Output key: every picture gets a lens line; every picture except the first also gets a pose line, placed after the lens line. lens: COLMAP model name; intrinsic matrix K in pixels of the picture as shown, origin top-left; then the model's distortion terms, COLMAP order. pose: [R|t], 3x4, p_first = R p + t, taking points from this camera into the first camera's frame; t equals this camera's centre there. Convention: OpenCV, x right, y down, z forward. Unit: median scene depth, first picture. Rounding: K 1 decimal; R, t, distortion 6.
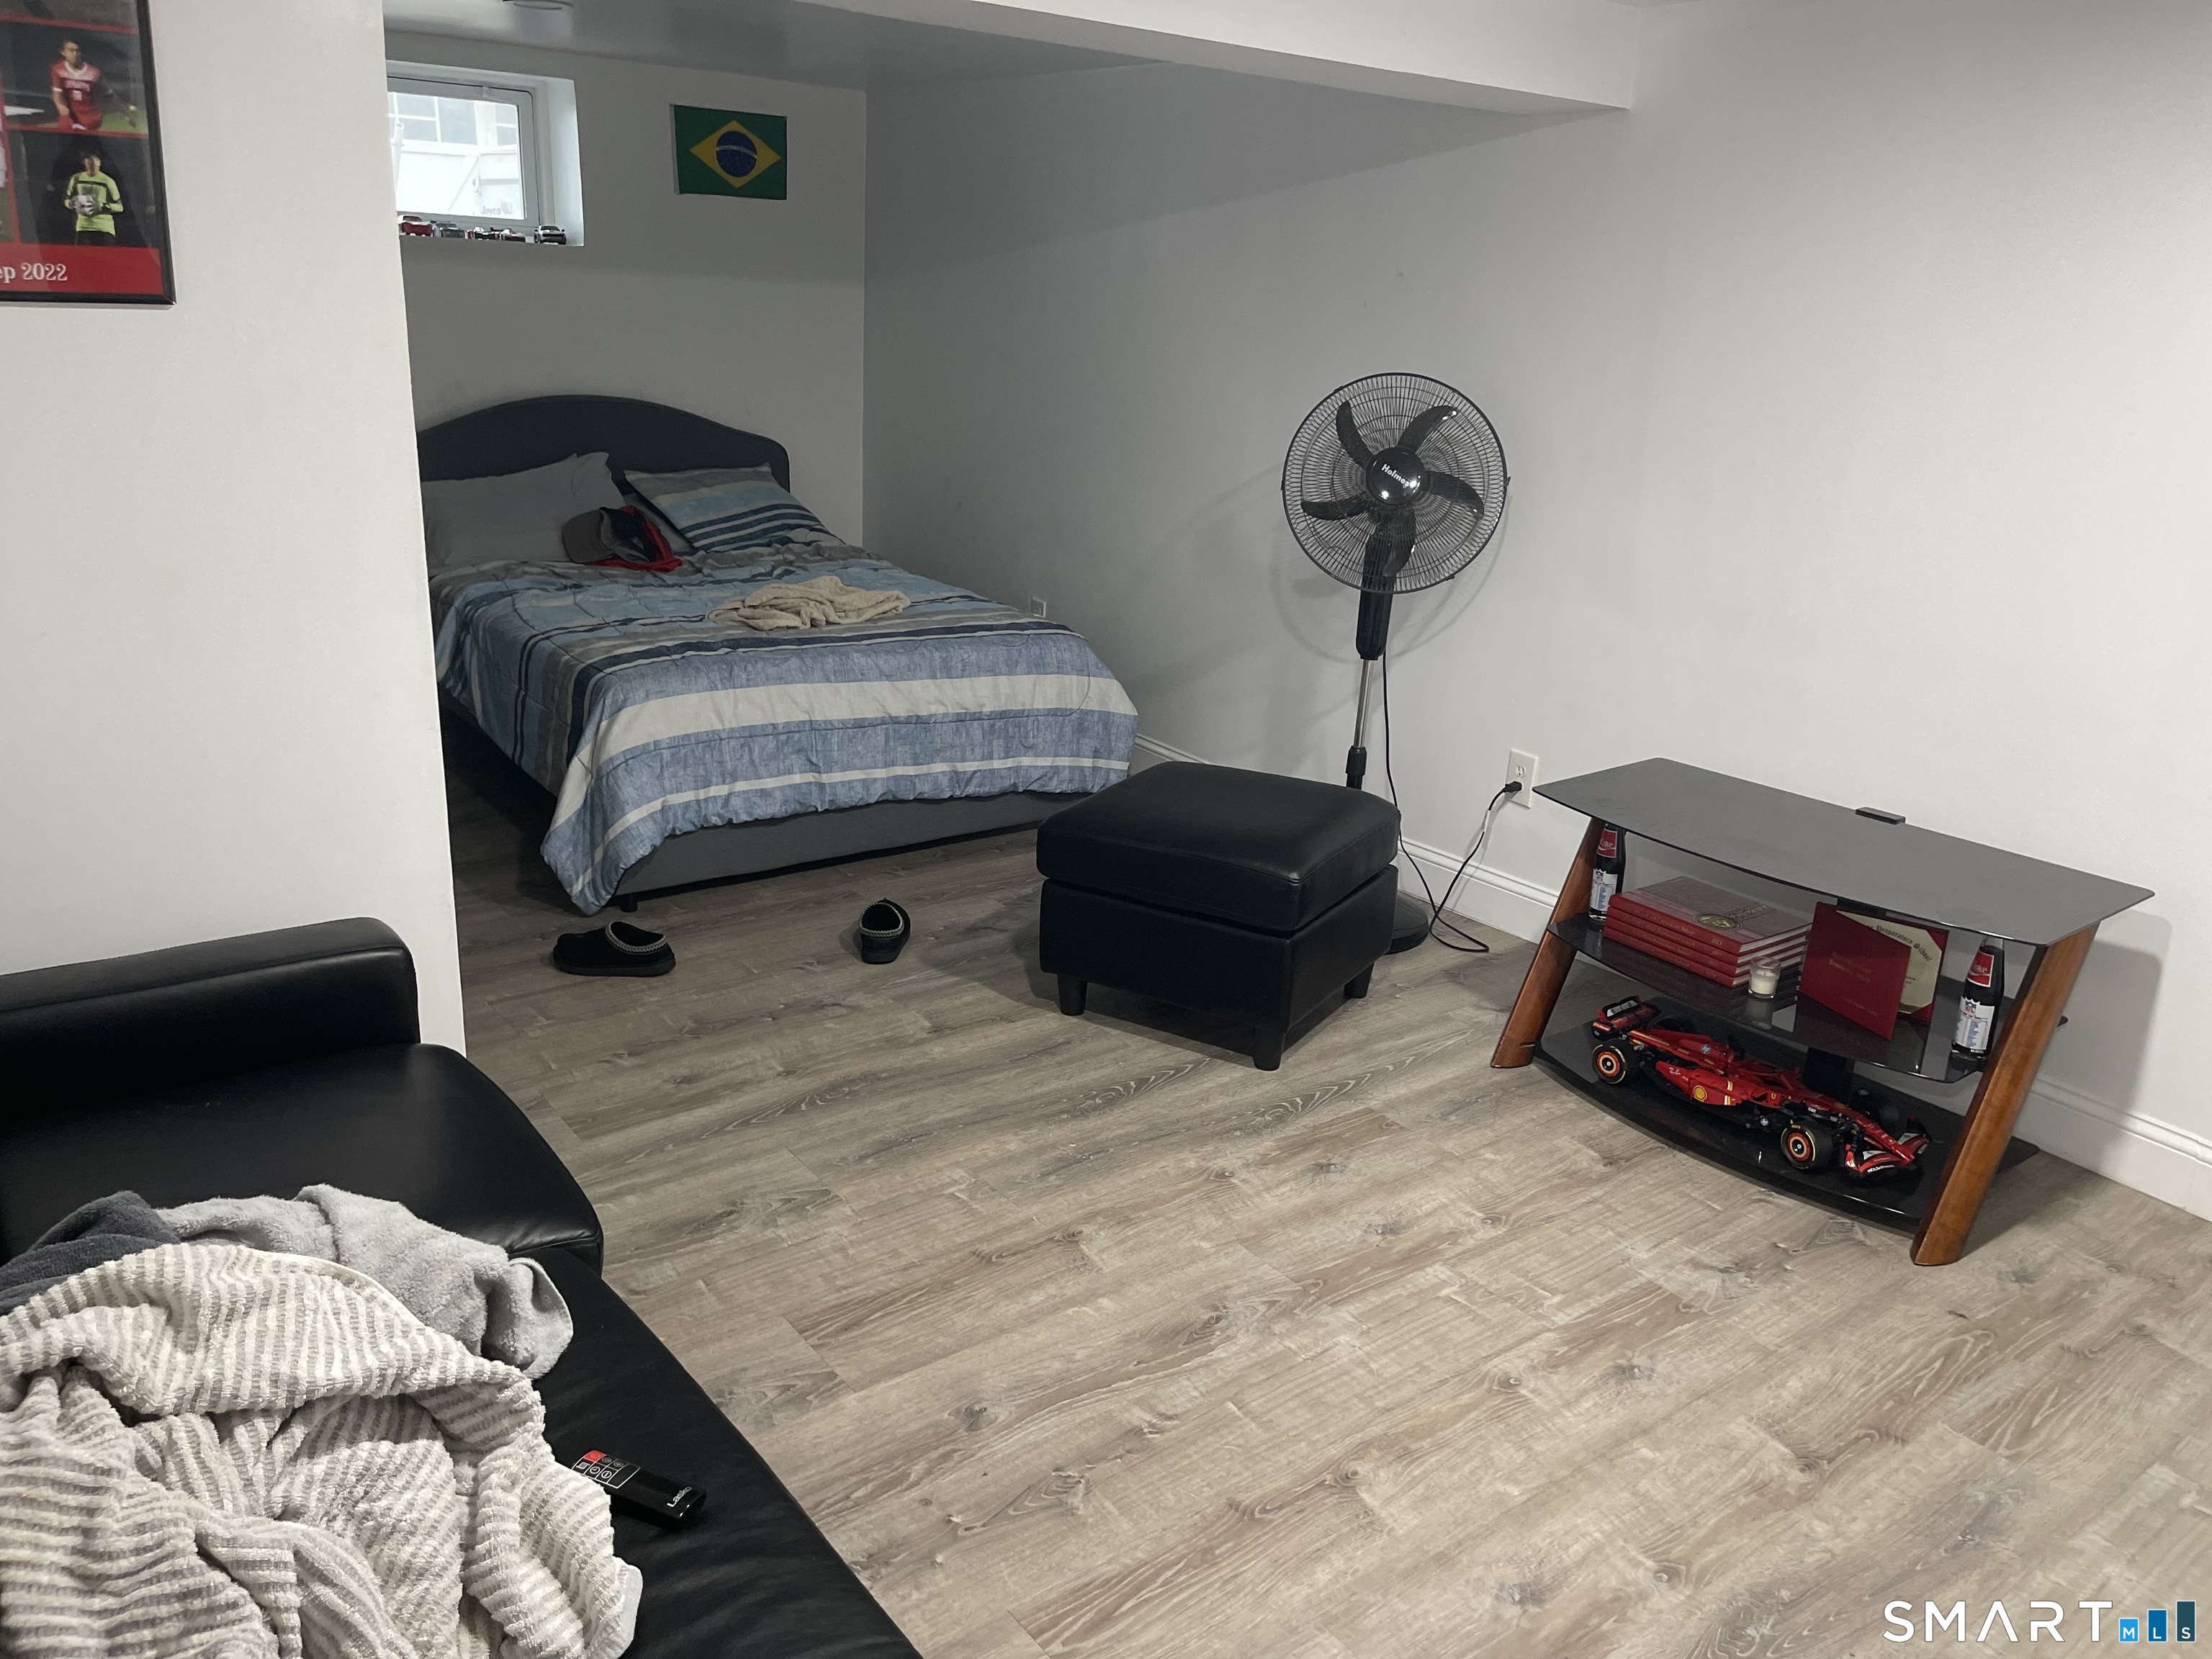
lens RADIAL K [[1687.3, 0, 1135.1], [0, 1687.3, 857.3], [0, 0, 1]] dist [0.089418, -0.141082]
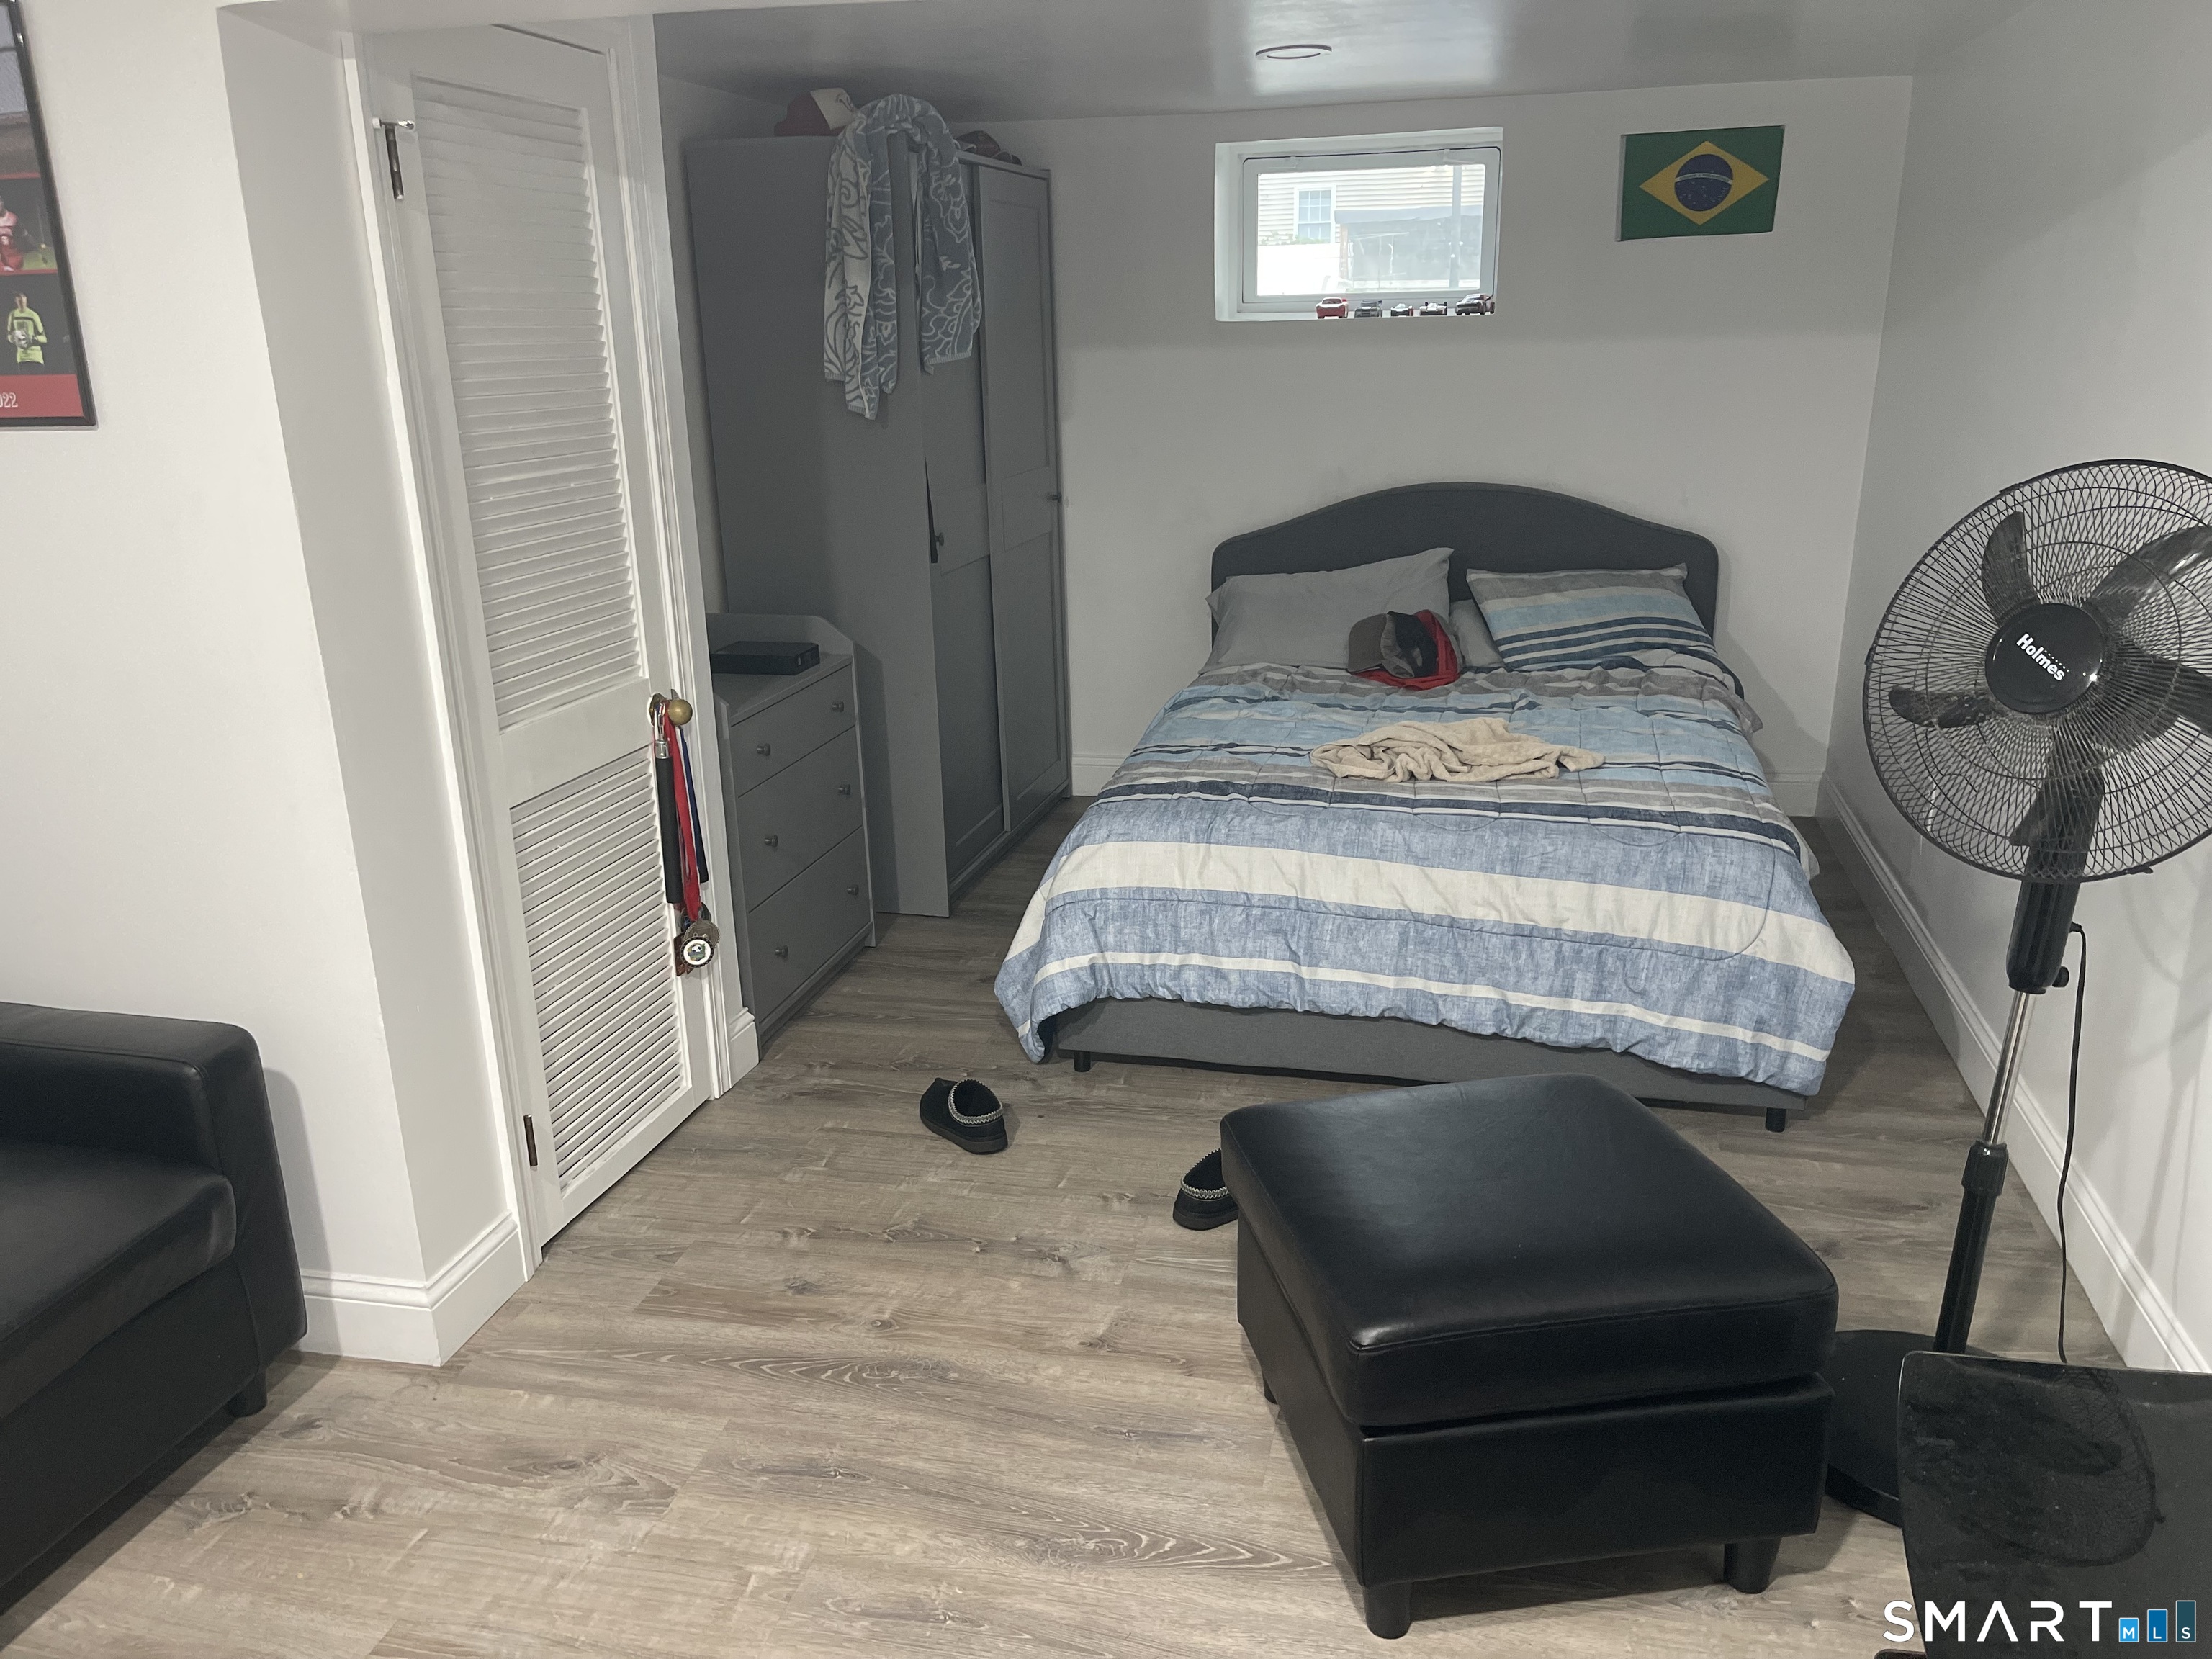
lens RADIAL K [[1687.3, 0, 1135.1], [0, 1687.3, 857.3], [0, 0, 1]] dist [0.089418, -0.141082]
pose [[0.622818, 0.174615, -0.762632, 0.360673], [-0.201056, 0.977760, 0.059675, -0.131157], [0.756092, 0.116165, 0.644074, 0.431521]]
